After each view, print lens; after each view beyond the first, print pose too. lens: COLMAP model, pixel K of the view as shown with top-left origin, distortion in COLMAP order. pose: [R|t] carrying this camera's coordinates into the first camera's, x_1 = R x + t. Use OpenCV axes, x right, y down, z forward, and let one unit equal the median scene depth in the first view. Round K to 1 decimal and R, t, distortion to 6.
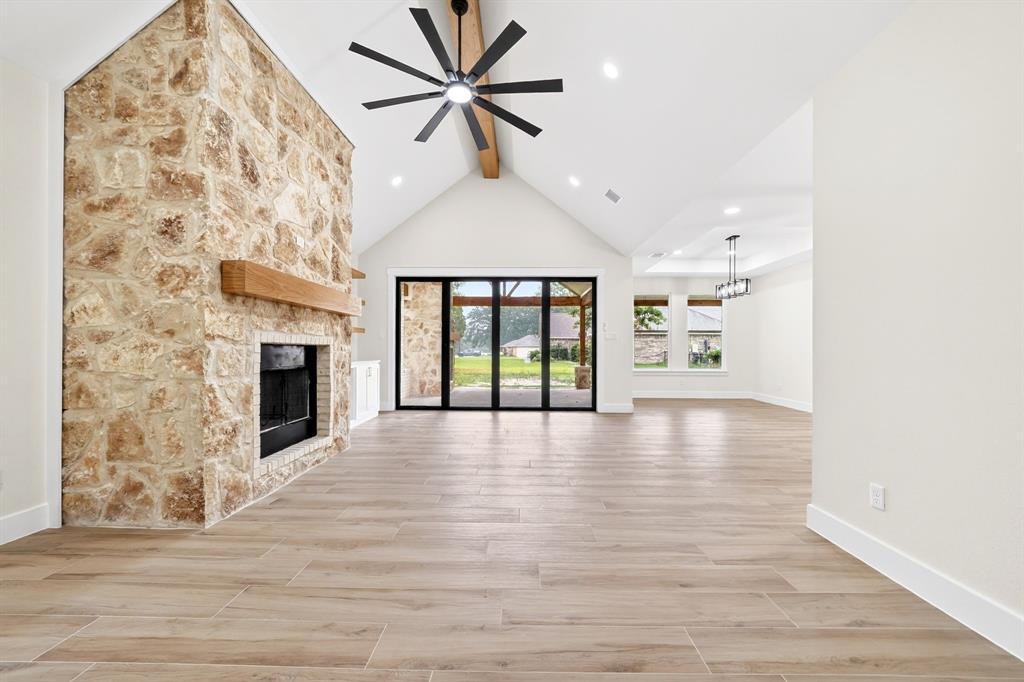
lens RADIAL K [[393.4, 0, 516.3], [0, 393.4, 340.7], [0, 0, 1]] dist [-0.005983, 0.000223]
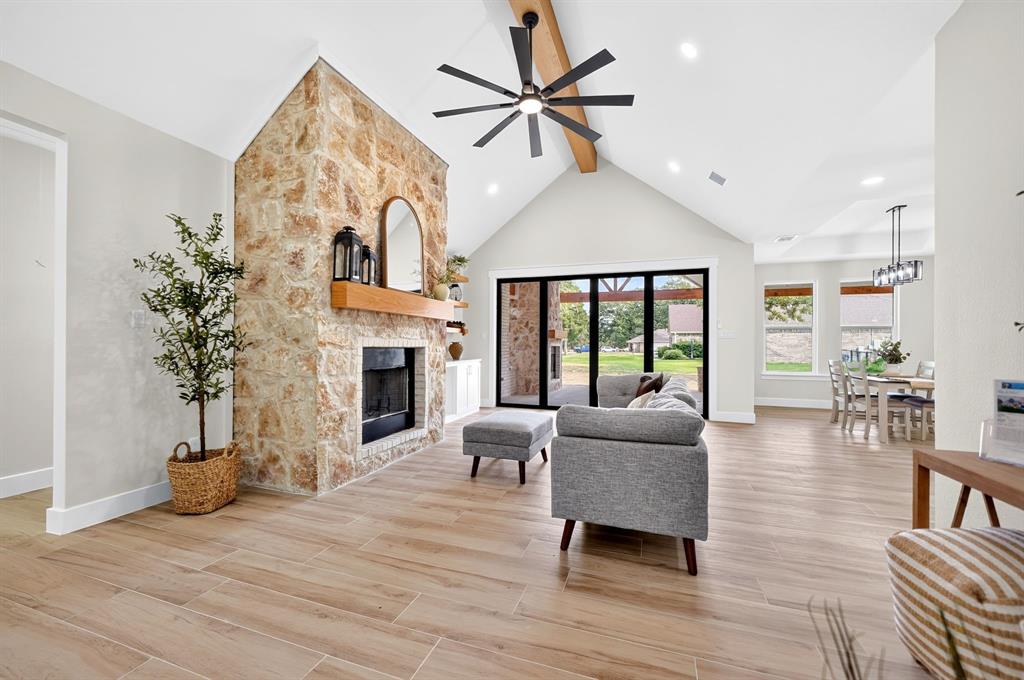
lens RADIAL K [[406.7, 0, 509.1], [0, 406.7, 335.1], [0, 0, 1]] dist [-0.000850, -0.000009]
pose [[0.950141, -0.005273, -0.311775, 0.184388], [0.004496, 0.999985, -0.003211, -0.029037], [0.311787, 0.001649, 0.950151, -0.047053]]
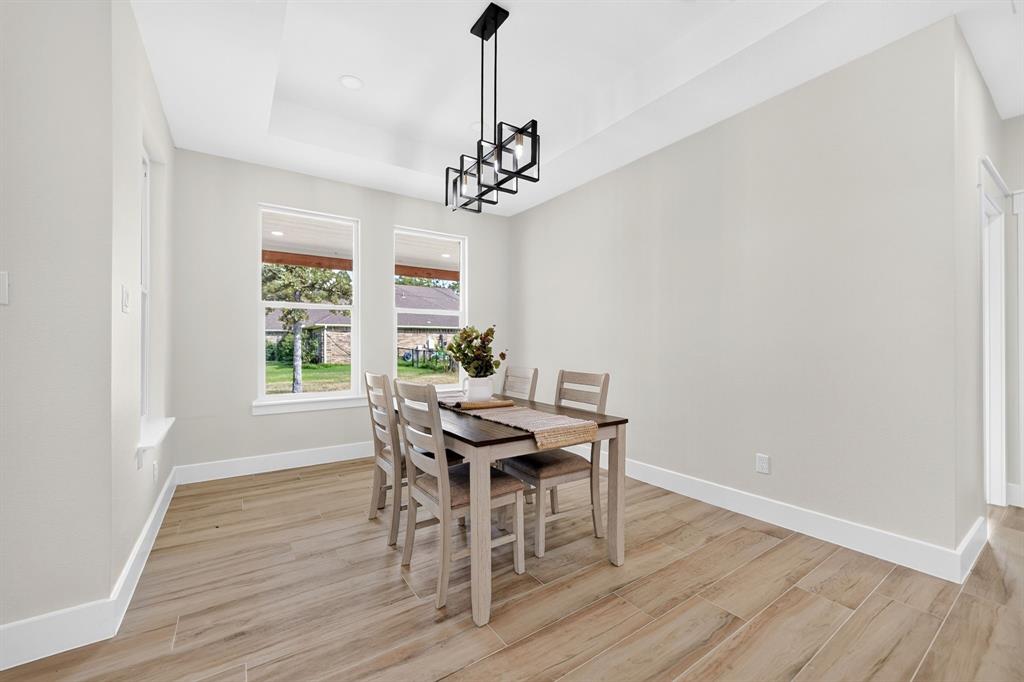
lens RADIAL K [[406.7, 0, 509.1], [0, 406.7, 336.1], [0, 0, 1]] dist [-0.000850, -0.000009]
pose [[0.817355, -0.000081, 0.576134, 1.020760], [0.001557, 0.999997, -0.002068, 0.033332], [-0.576132, 0.002587, 0.817352, 1.996525]]
